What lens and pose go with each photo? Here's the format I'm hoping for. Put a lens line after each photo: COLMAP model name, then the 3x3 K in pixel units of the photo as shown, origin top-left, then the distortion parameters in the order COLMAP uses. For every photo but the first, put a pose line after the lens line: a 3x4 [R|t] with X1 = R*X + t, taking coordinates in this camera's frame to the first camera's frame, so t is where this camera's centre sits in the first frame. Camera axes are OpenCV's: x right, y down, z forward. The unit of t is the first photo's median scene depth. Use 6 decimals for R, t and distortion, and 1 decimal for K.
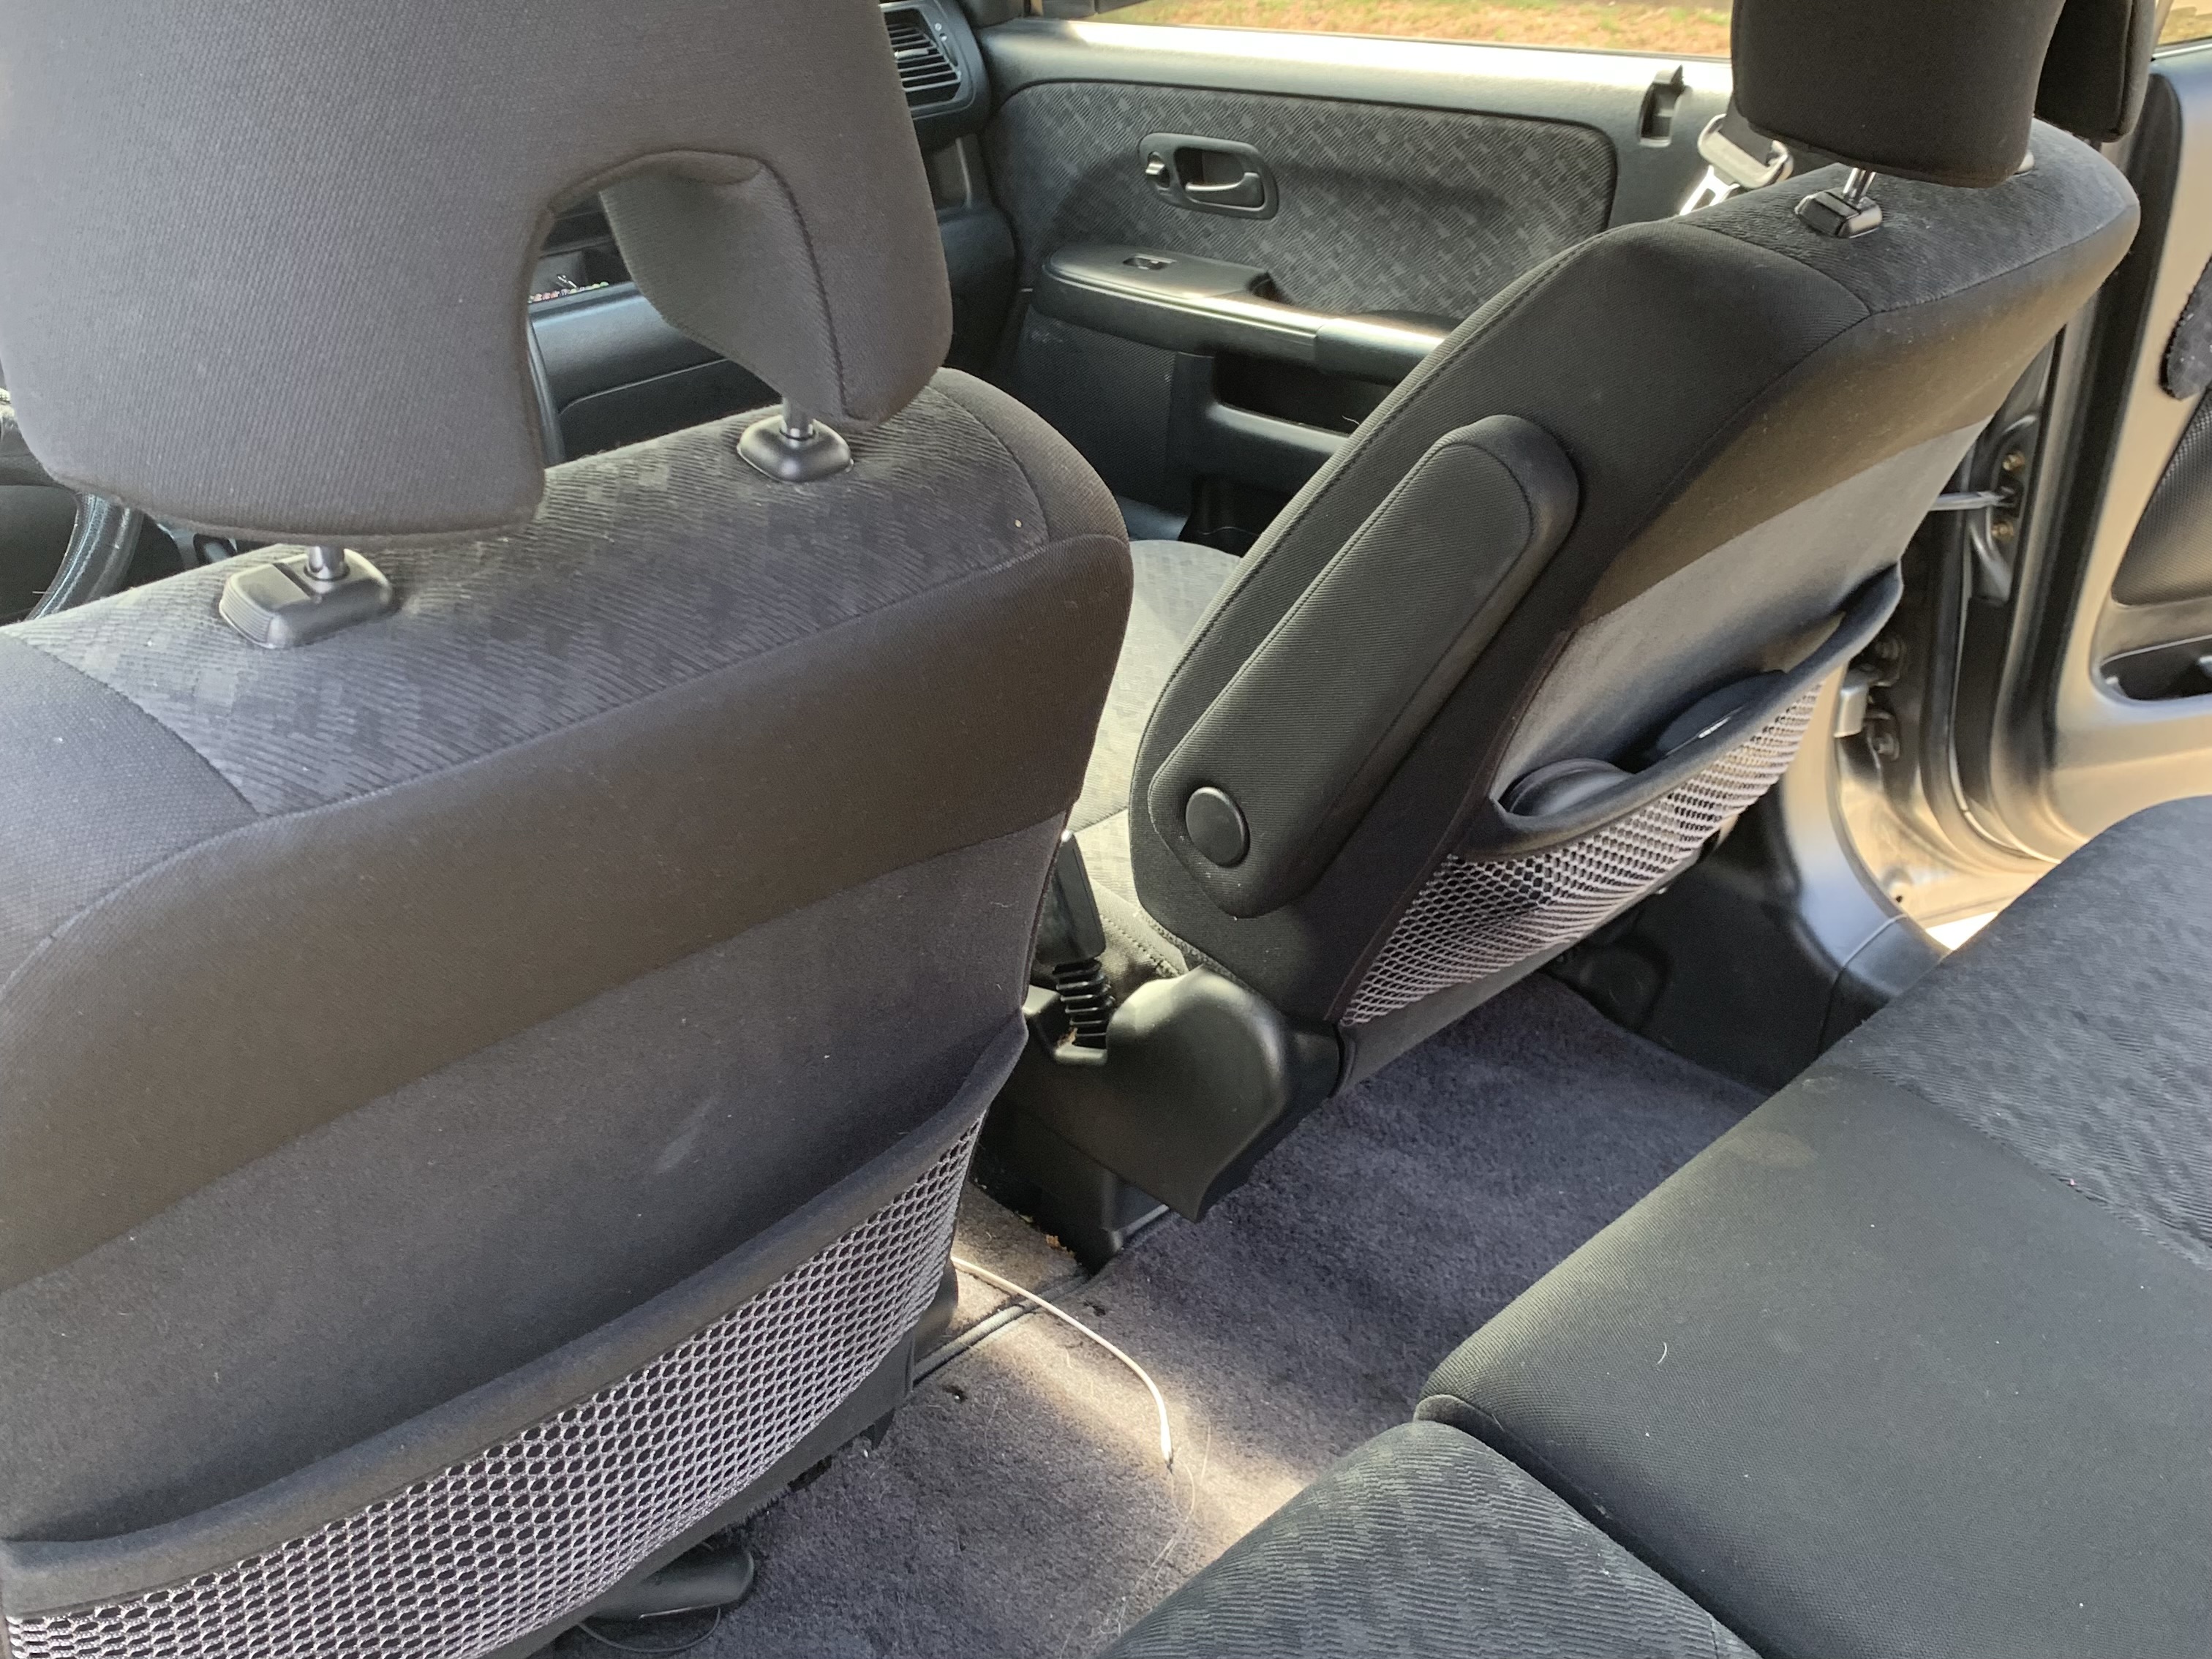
lens RADIAL K [[2189.4, 0, 1106.0], [0, 2189.4, 829.5], [0, 0, 1]] dist [0.041374, -0.107152]
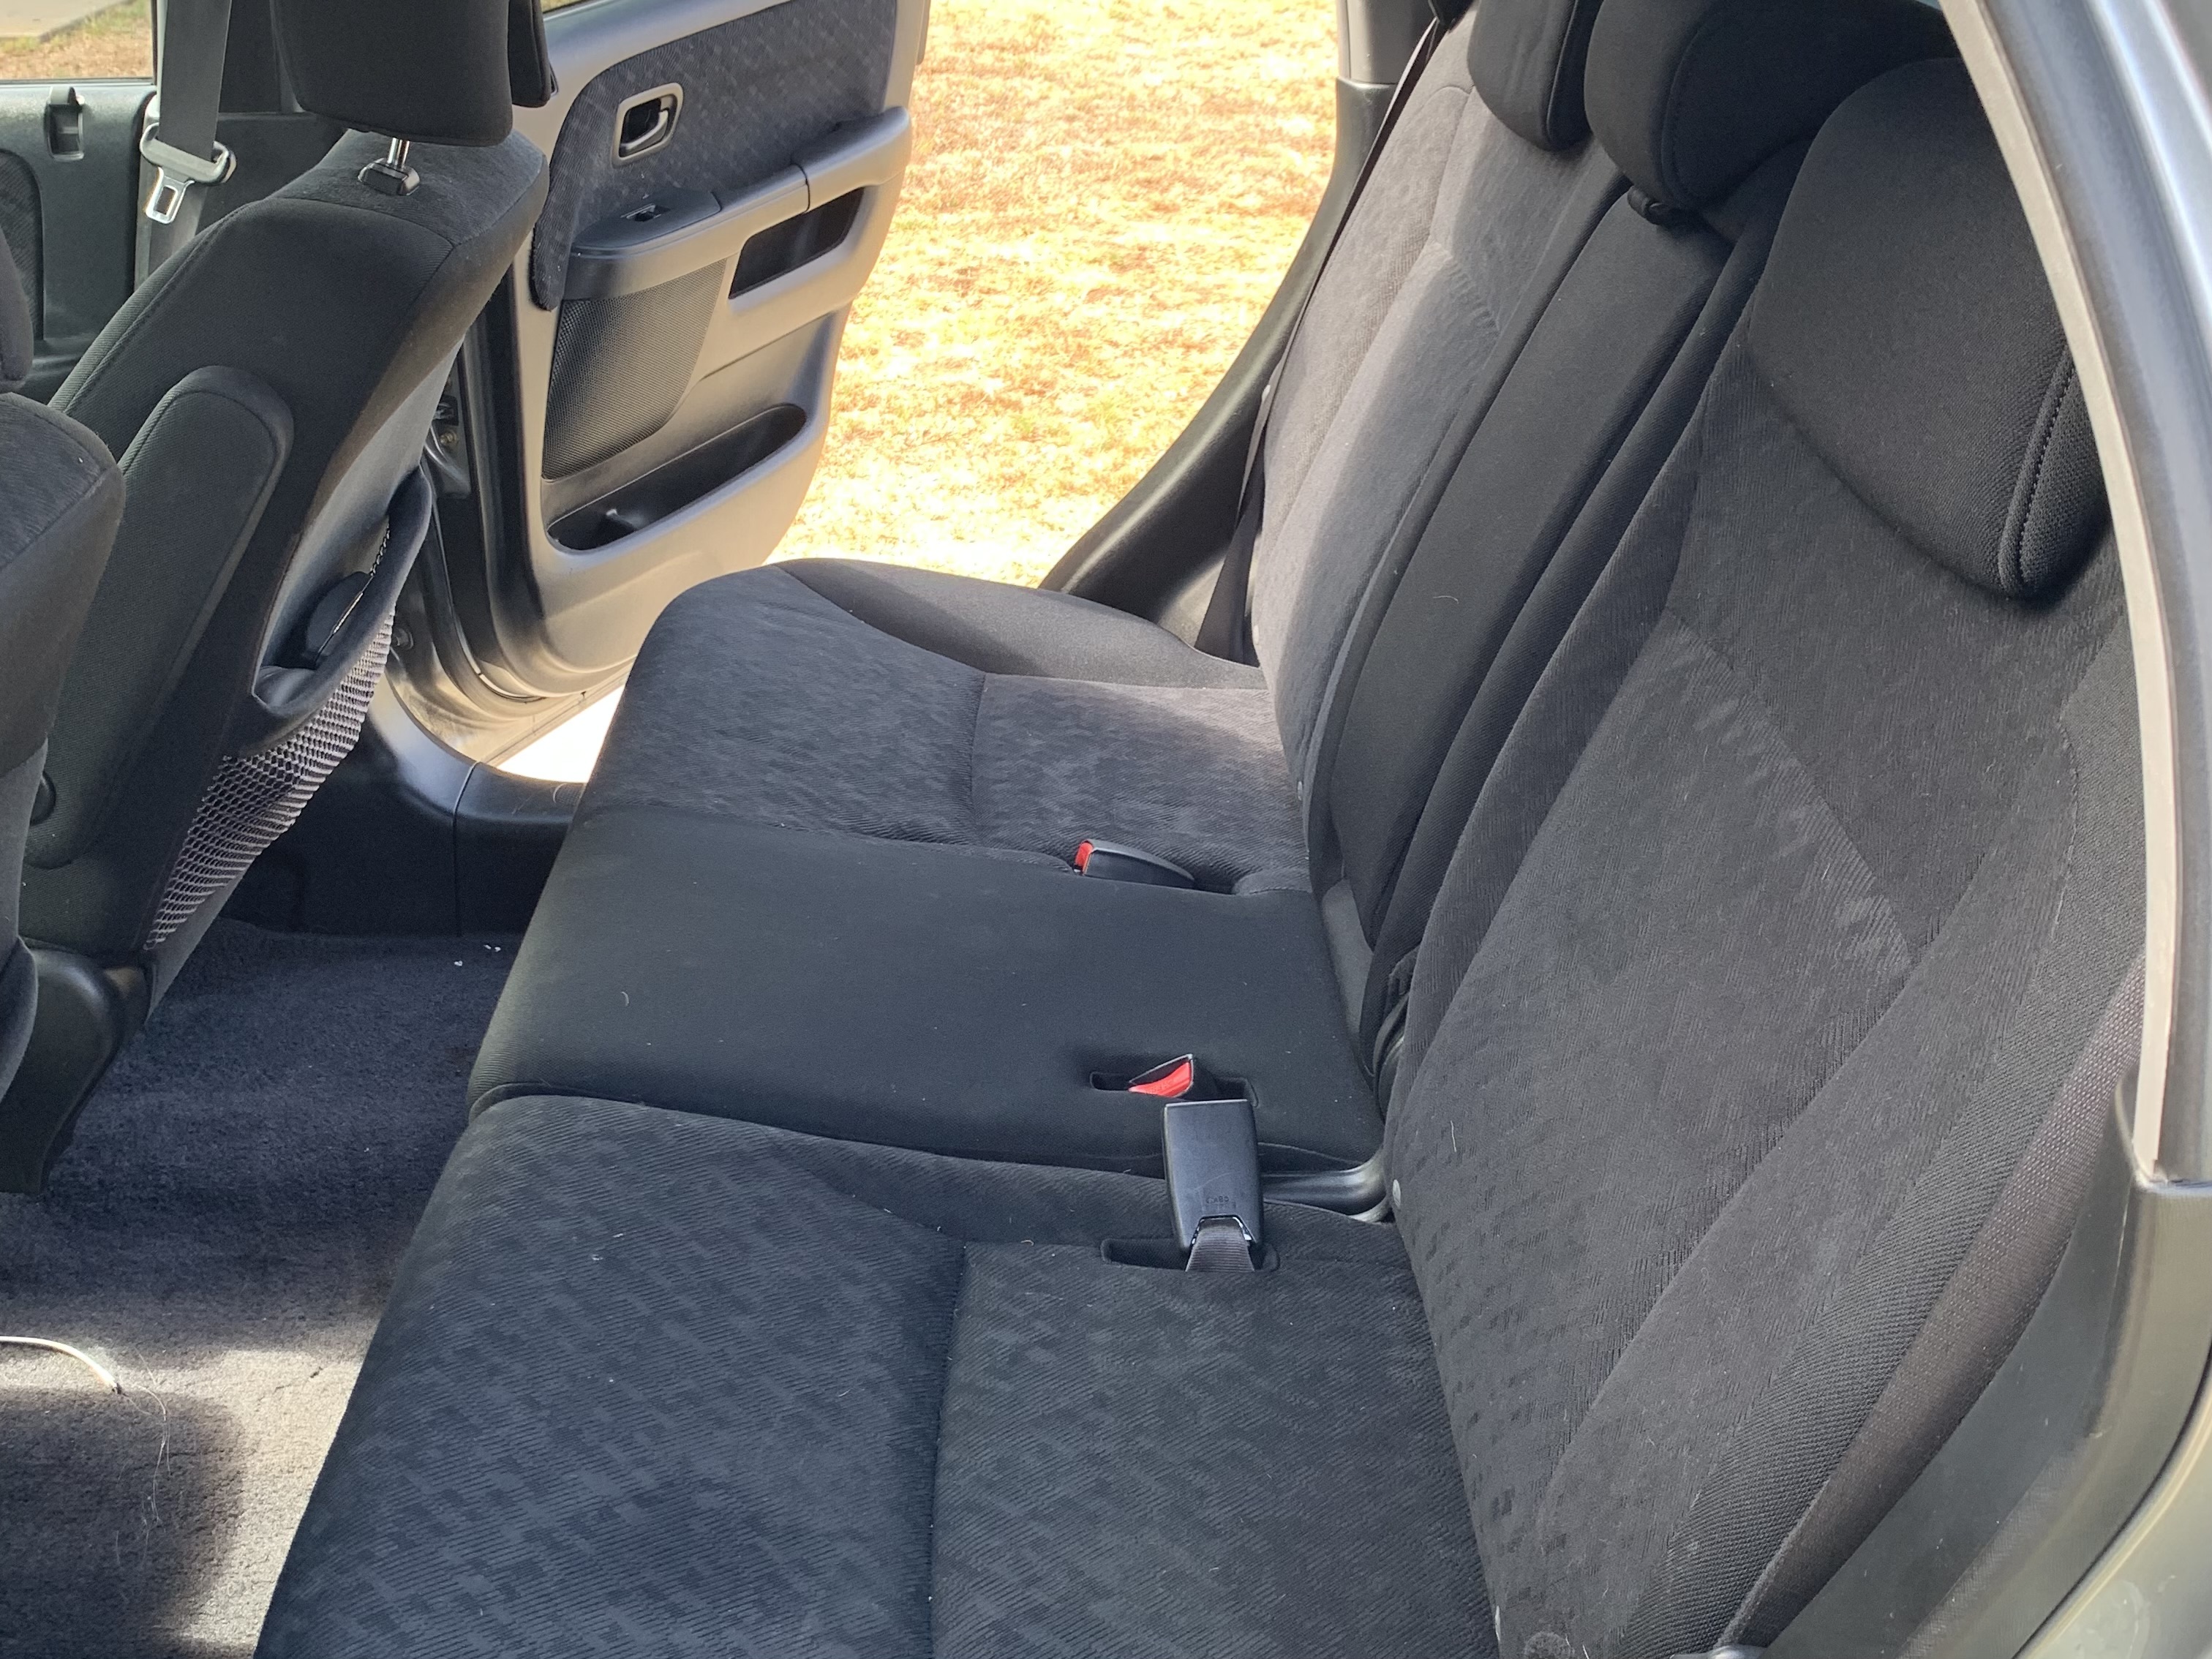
lens RADIAL K [[2097.5, 0, 1106.0], [0, 2097.5, 829.5], [0, 0, 1]] dist [-0.081276, 0.007845]
pose [[0.694698, -0.296328, 0.655427, -0.198121], [0.283789, 0.950196, 0.128804, 0.031718], [-0.660952, 0.096523, 0.744195, -0.094616]]
